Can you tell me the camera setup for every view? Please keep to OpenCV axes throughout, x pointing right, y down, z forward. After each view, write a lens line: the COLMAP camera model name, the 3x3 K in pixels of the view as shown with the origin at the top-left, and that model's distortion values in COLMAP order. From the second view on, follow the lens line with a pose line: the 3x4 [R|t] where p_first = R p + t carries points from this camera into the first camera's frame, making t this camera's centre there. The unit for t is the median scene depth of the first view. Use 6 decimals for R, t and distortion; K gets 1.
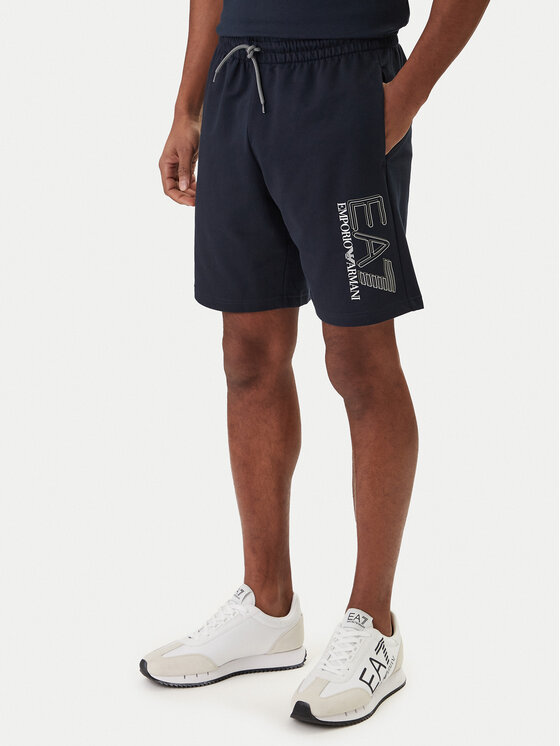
lens RADIAL K [[1368.4, 0, 280.0], [0, 1368.4, 373.0], [0, 0, 1]] dist [-0.045038, -0.027362]
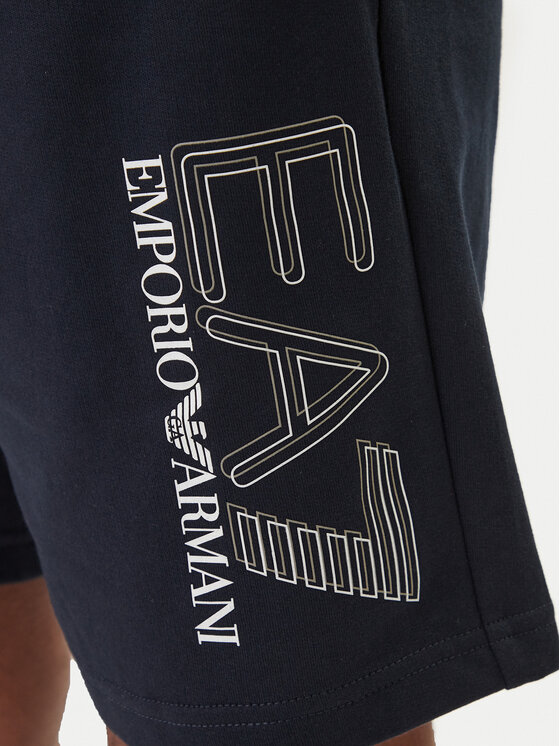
lens RADIAL K [[1474.1, 0, 280.0], [0, 1474.1, 373.0], [0, 0, 1]] dist [0.014224, -0.092381]
pose [[0.999921, 0.006626, -0.010662, 0.066664], [-0.006463, 0.999862, 0.015274, -0.096896], [0.010762, -0.015203, 0.999827, 0.788757]]
